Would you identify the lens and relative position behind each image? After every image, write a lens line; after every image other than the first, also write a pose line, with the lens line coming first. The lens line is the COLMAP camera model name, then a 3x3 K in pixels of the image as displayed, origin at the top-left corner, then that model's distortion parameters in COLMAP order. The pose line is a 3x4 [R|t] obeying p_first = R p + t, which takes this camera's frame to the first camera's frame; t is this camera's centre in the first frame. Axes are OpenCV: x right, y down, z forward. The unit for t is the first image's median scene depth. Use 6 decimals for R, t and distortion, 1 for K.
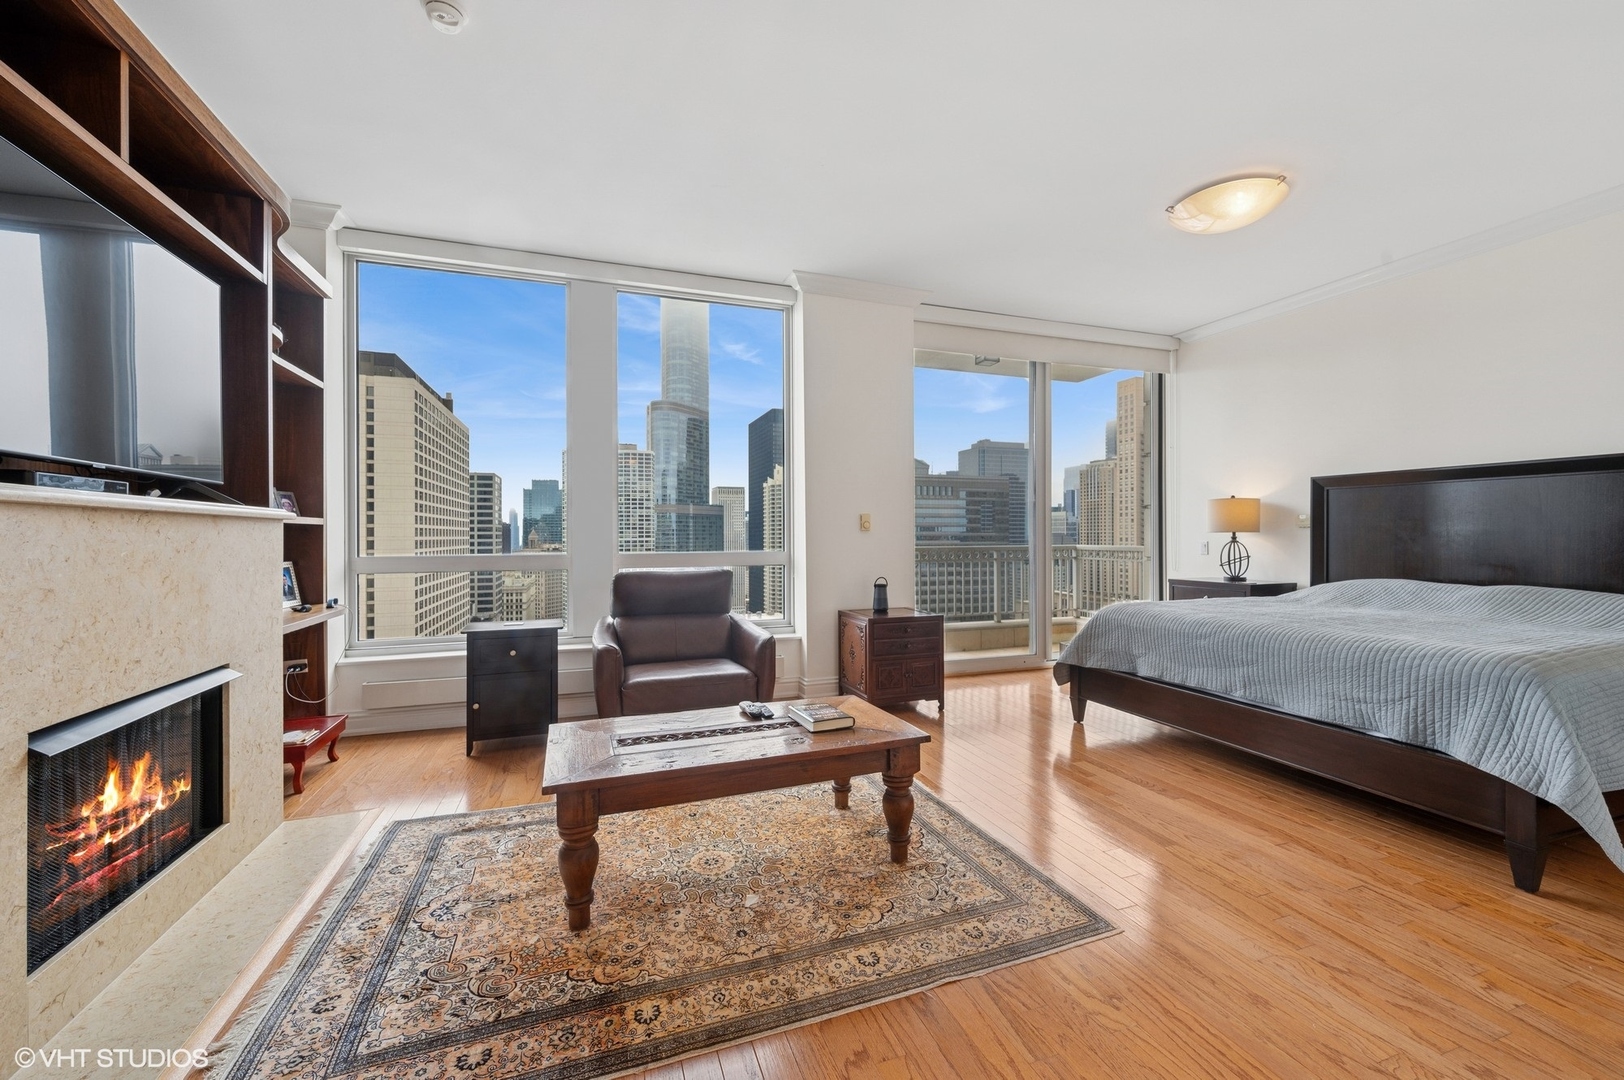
lens RADIAL K [[649.3, 0, 808.1], [0, 649.3, 533.1], [0, 0, 1]] dist [-0.001305, 0.000487]
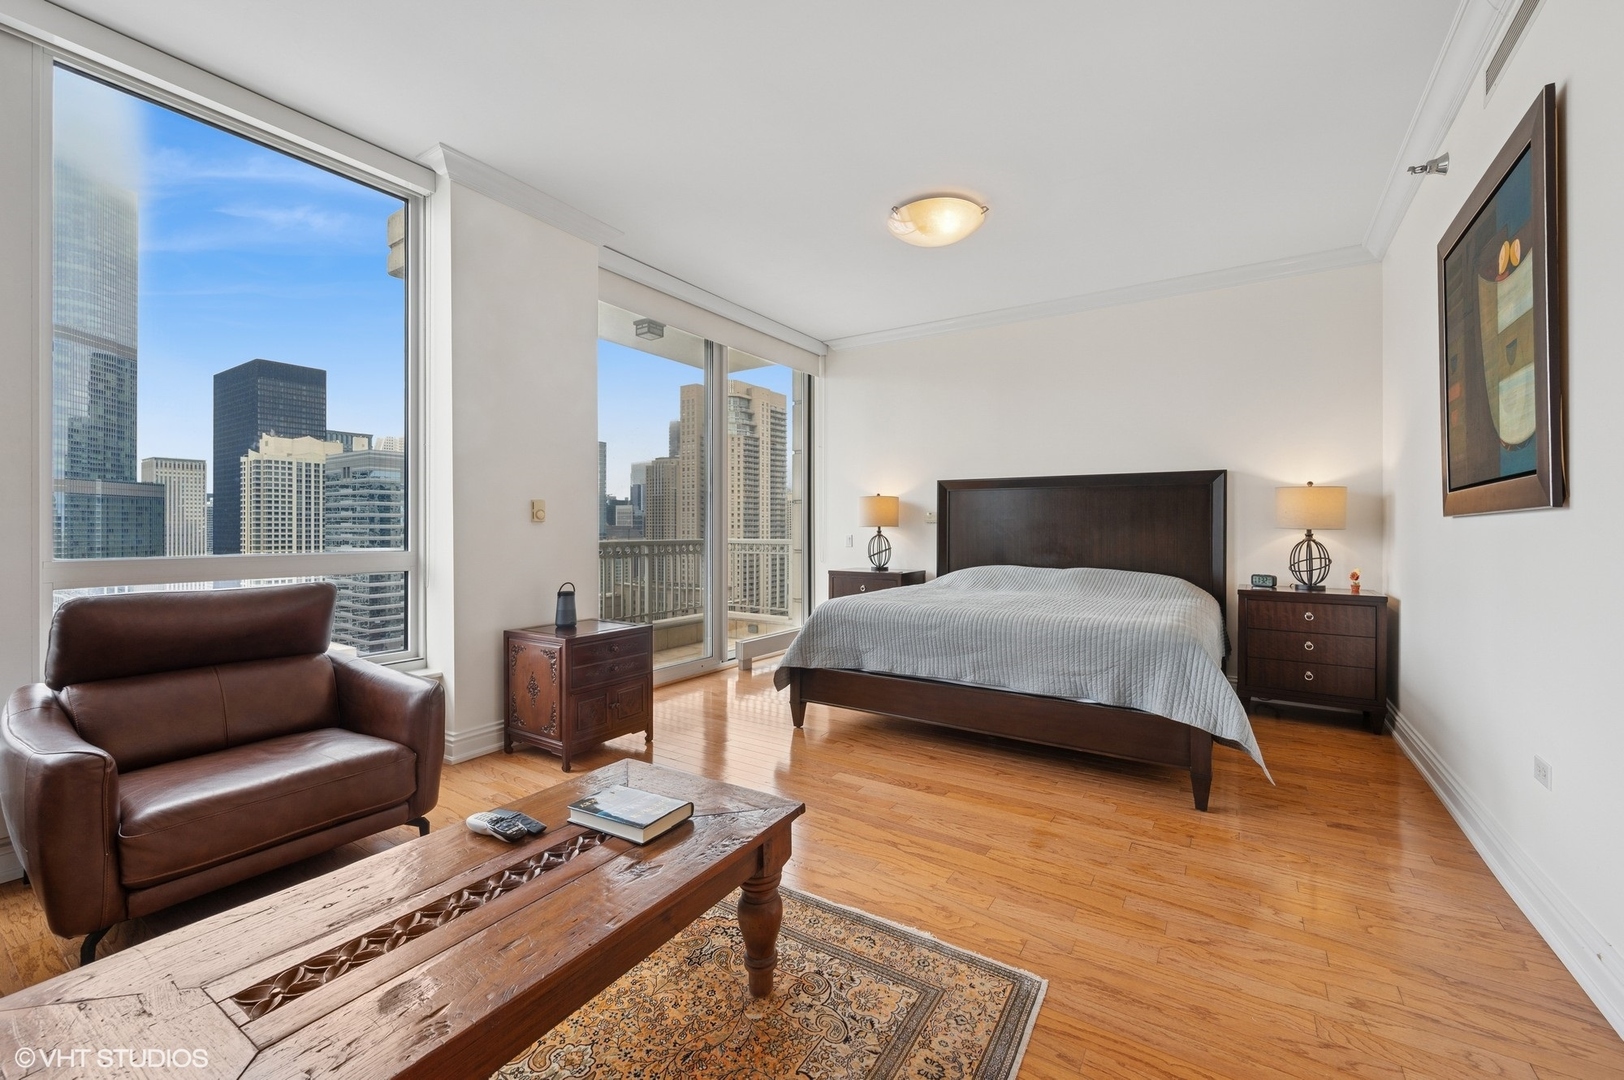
lens RADIAL K [[649.3, 0, 809.8], [0, 649.3, 527.1], [0, 0, 1]] dist [-0.001305, 0.000487]
pose [[0.791824, 0.004390, 0.610734, -0.128064], [-0.005750, 0.999983, 0.000267, -0.000077], [-0.610723, -0.003723, 0.791836, 0.210119]]
